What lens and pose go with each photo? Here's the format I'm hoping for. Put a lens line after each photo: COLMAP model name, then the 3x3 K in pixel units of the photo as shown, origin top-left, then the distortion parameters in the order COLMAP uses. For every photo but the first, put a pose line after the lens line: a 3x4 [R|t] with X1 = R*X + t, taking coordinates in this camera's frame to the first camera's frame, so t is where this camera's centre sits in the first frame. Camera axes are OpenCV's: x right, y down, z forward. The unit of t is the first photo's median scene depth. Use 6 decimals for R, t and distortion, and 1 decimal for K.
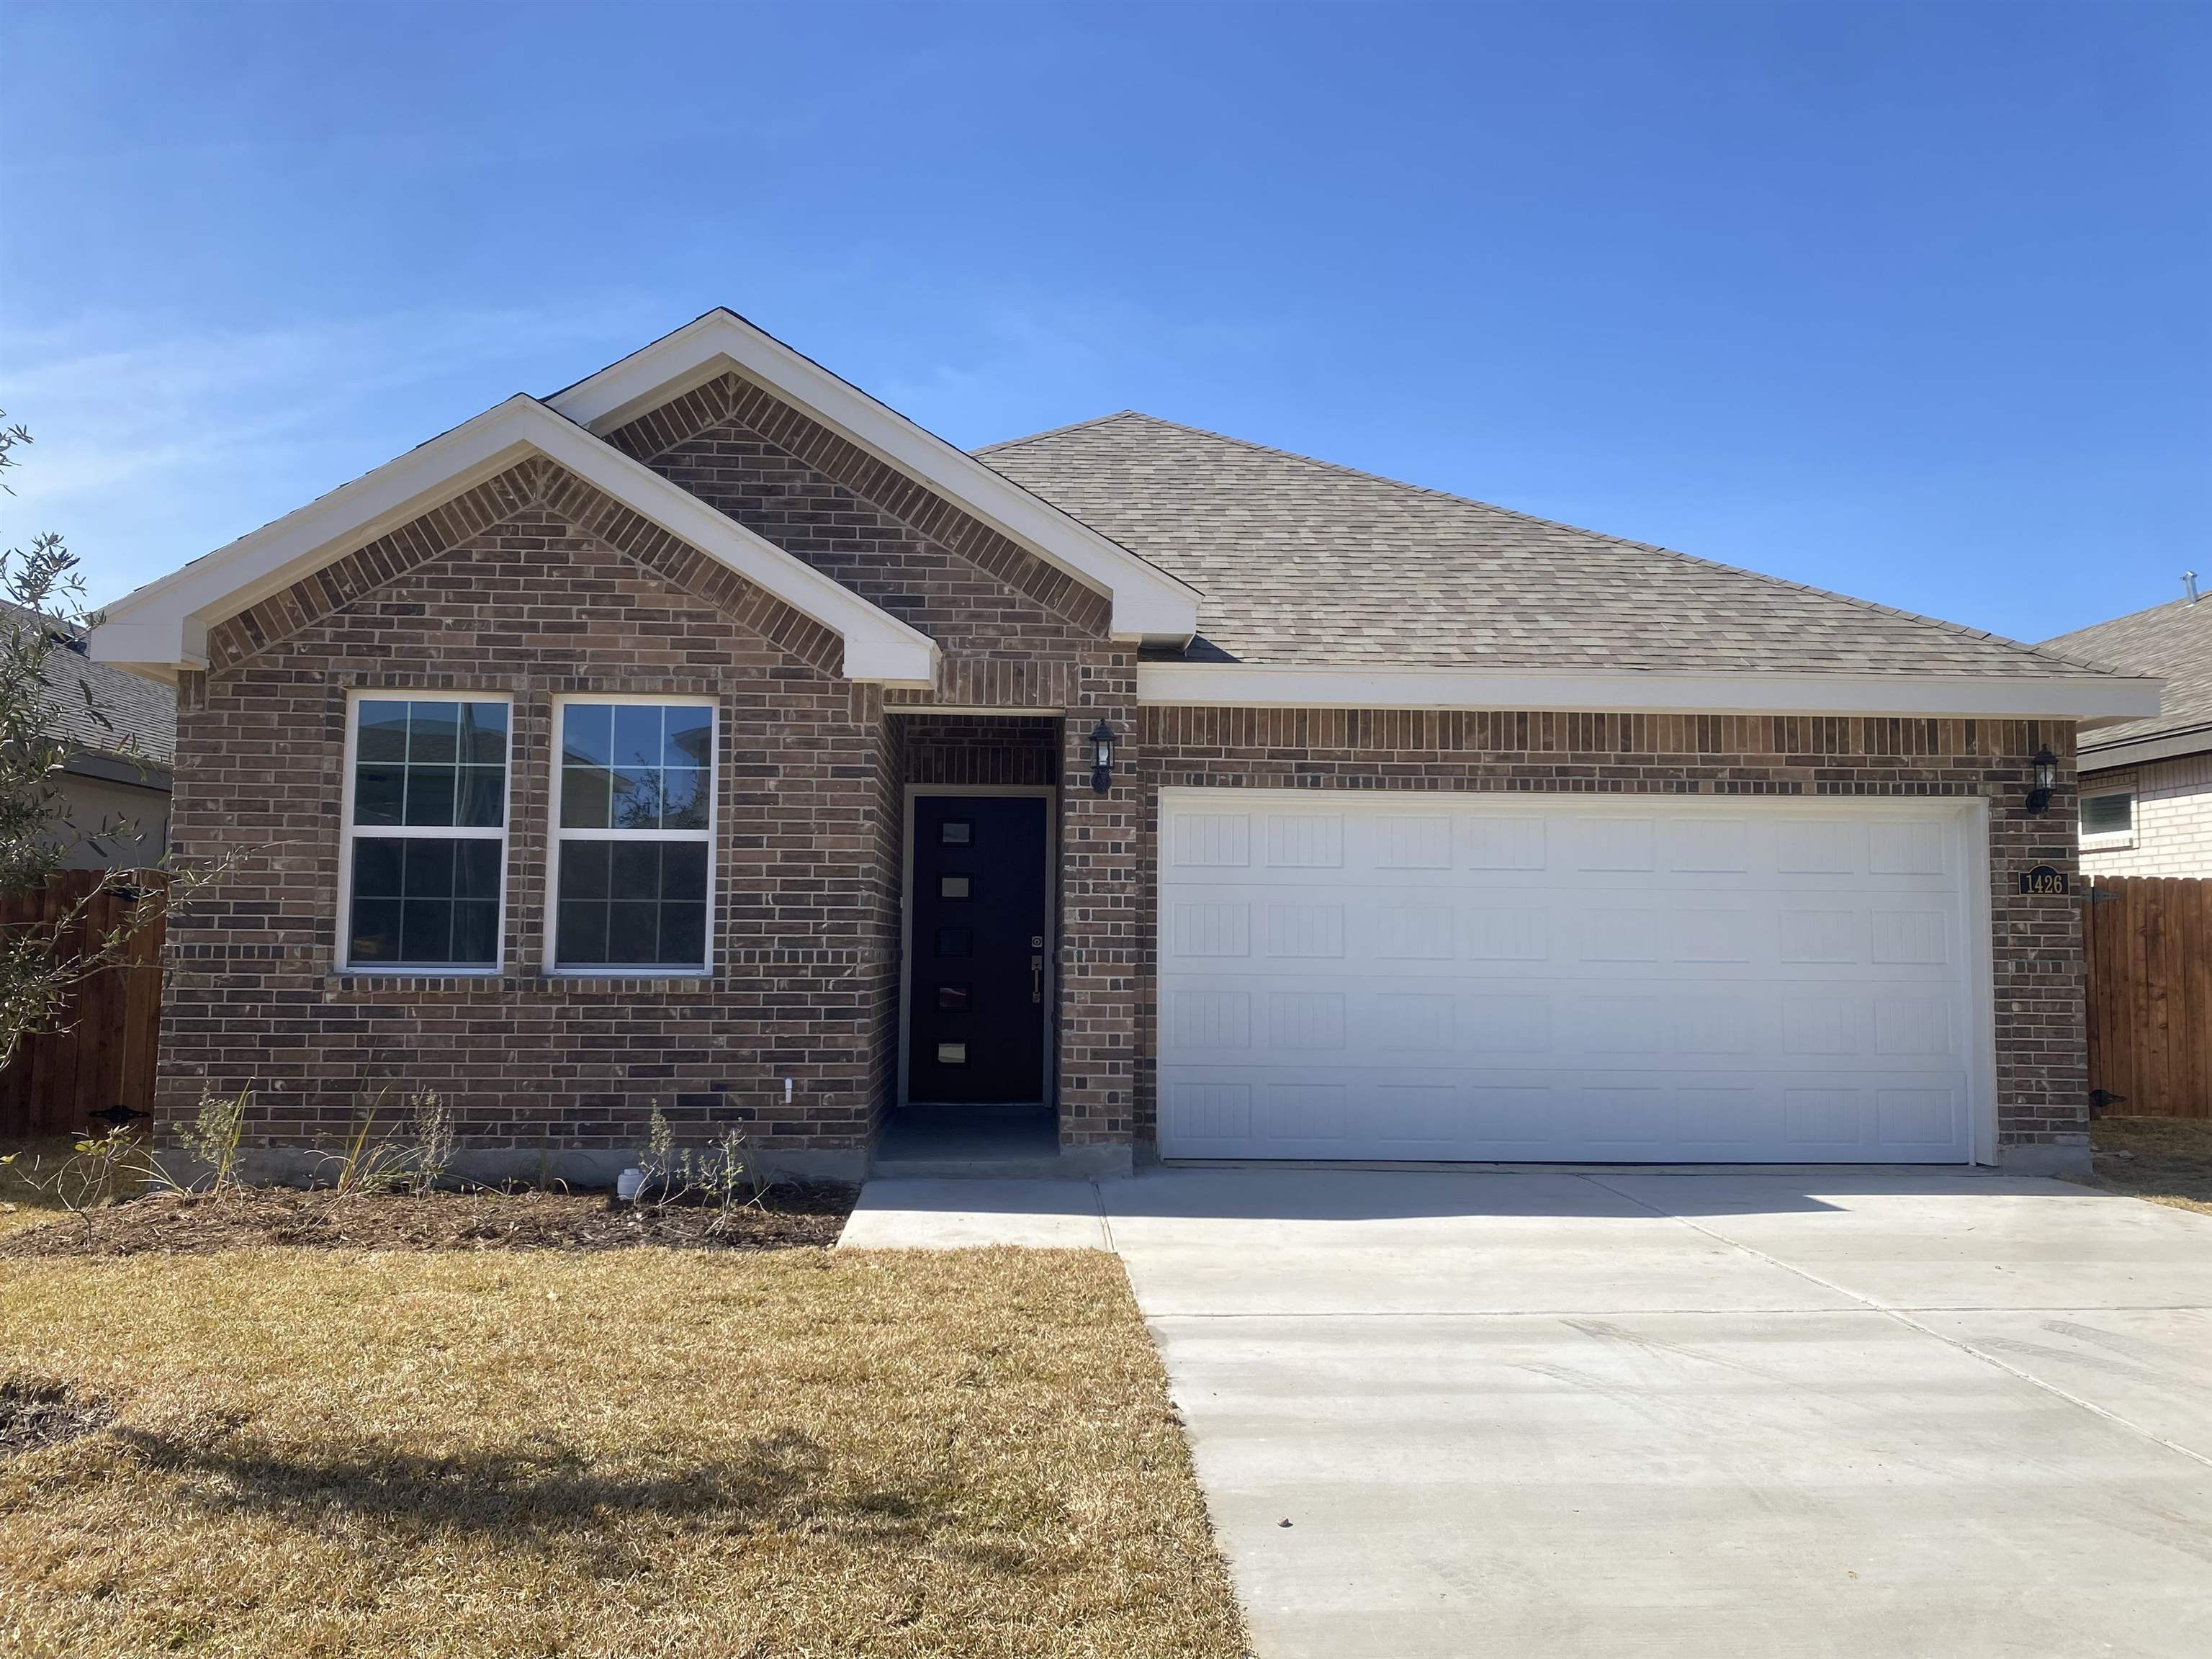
lens RADIAL K [[1642.0, 0, 1106.0], [0, 1642.0, 829.5], [0, 0, 1]] dist [0.201498, -0.420017]
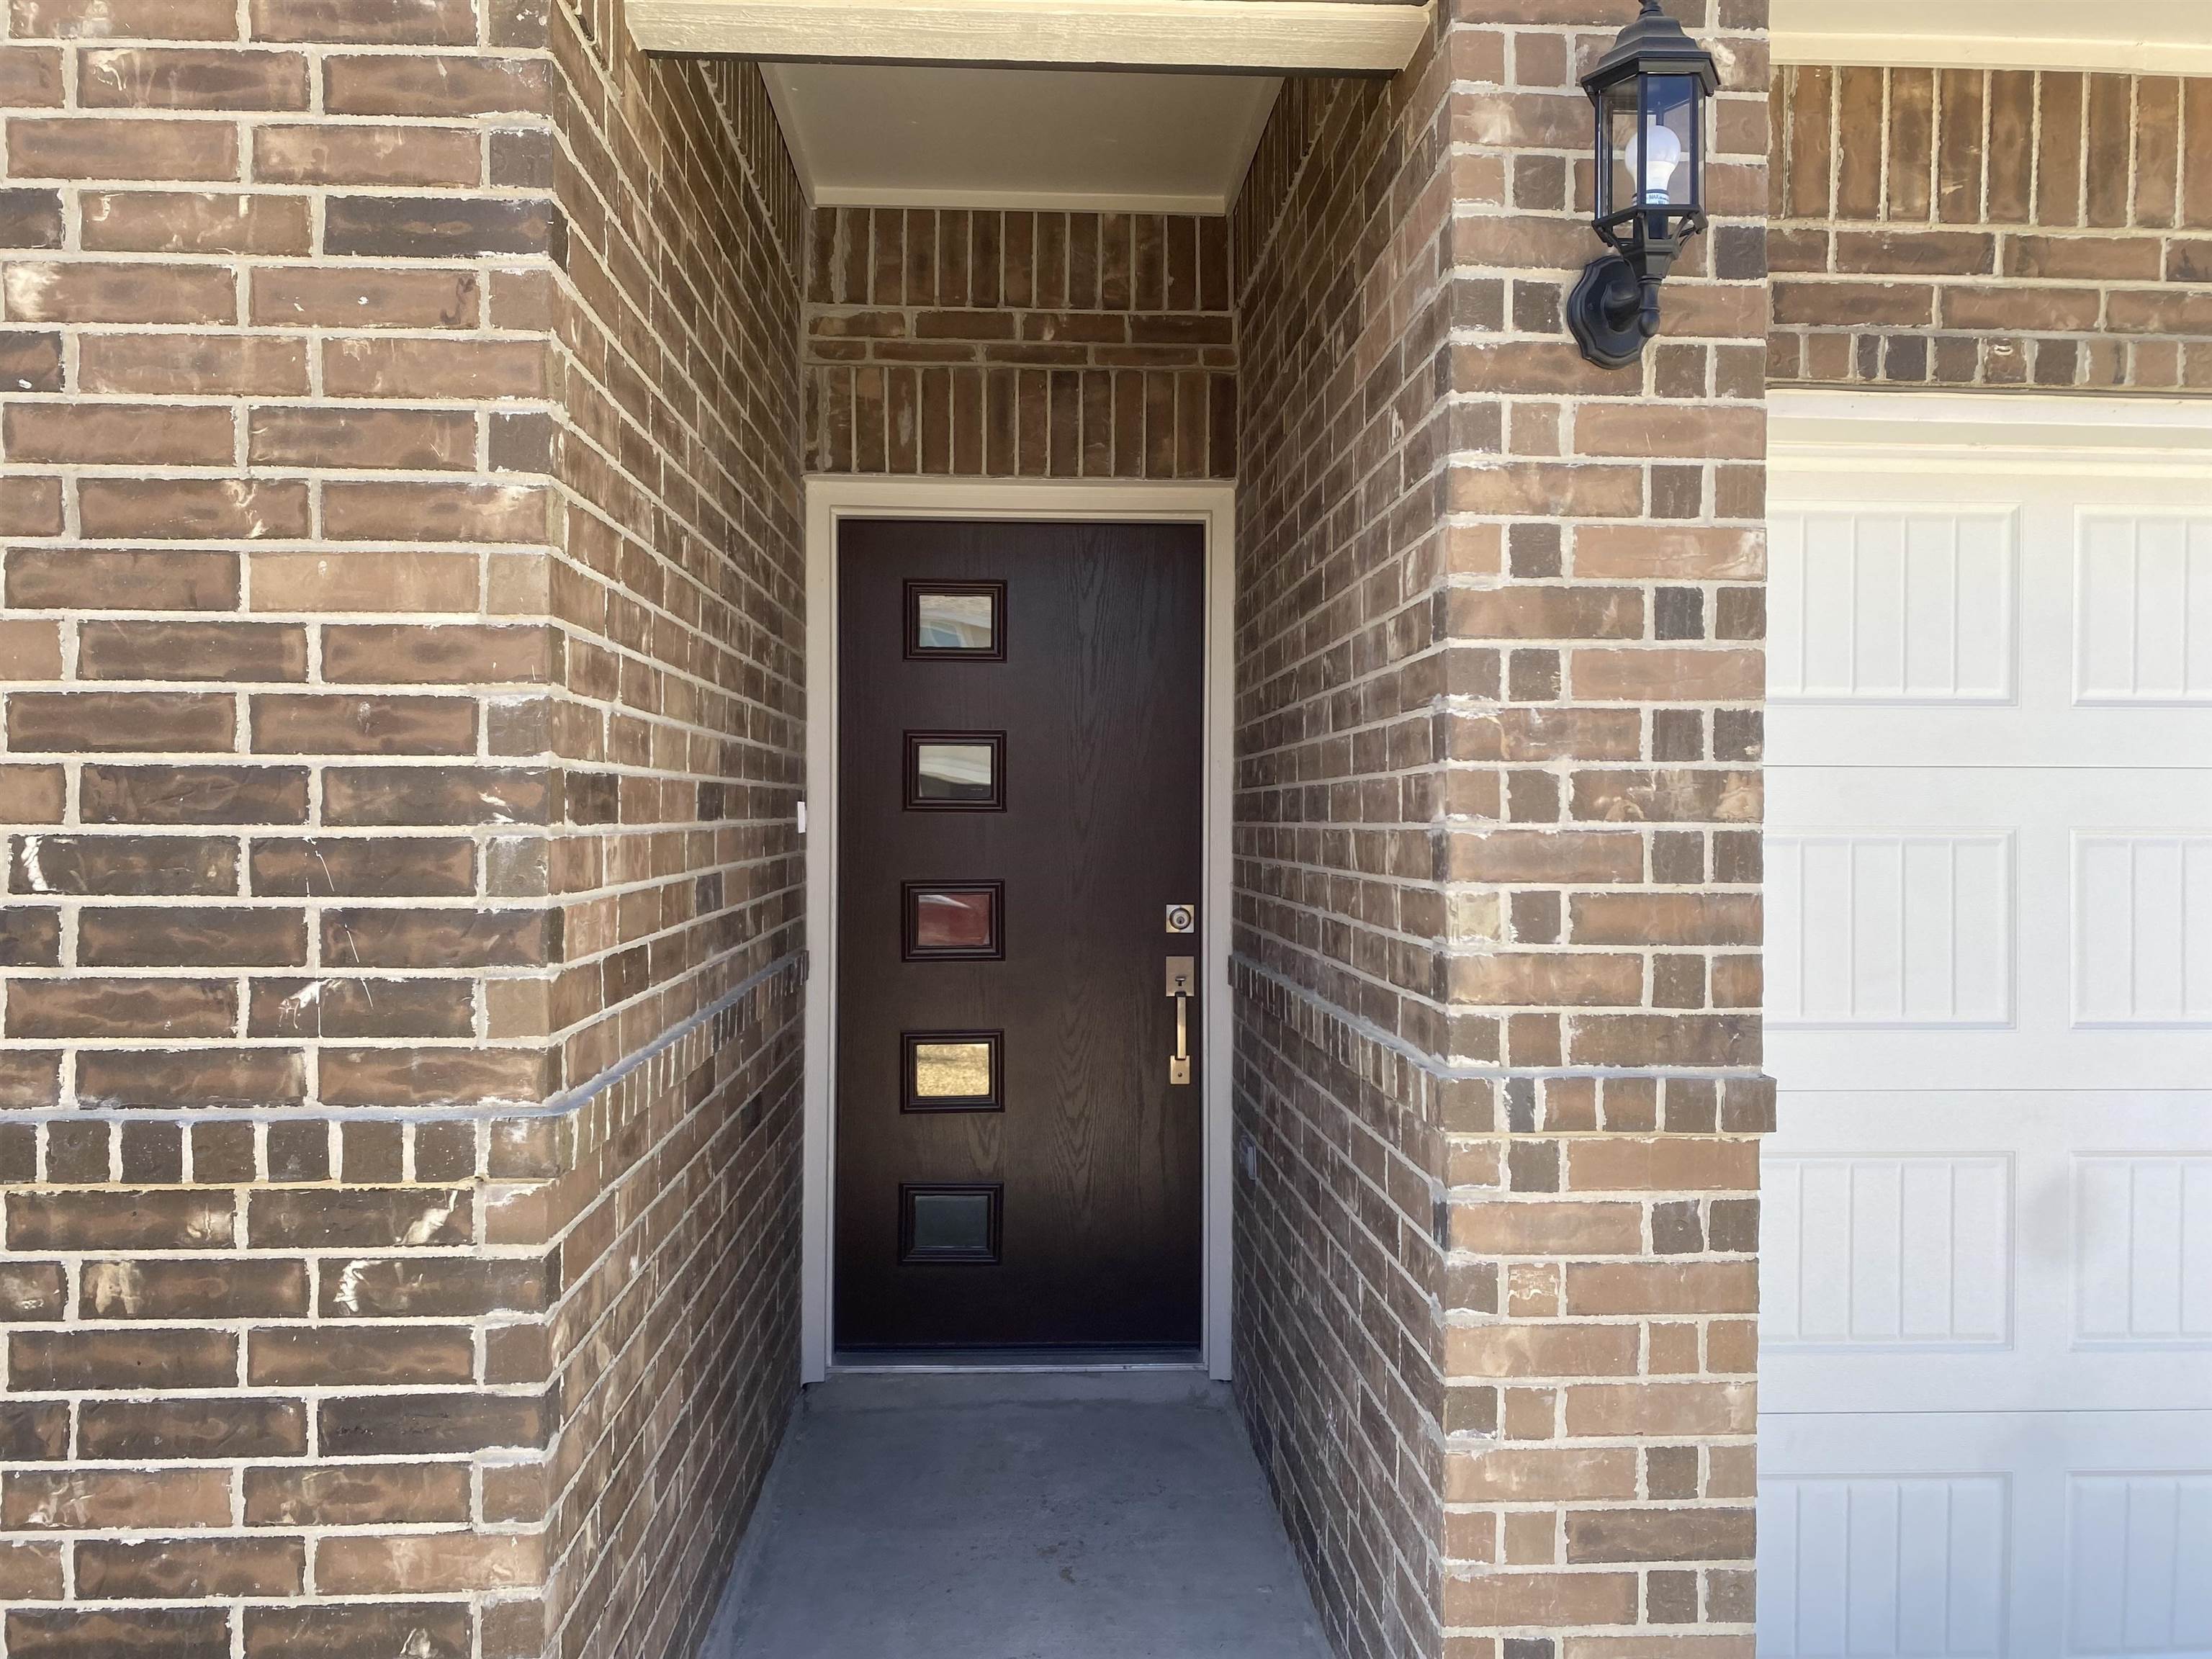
lens RADIAL K [[1678.7, 0, 1106.0], [0, 1678.7, 829.5], [0, 0, 1]] dist [0.006974, 0.003518]
pose [[0.999988, -0.004482, -0.001874, -0.070182], [0.004624, 0.996457, 0.083973, 0.020667], [0.001491, -0.083981, 0.996466, 0.768459]]
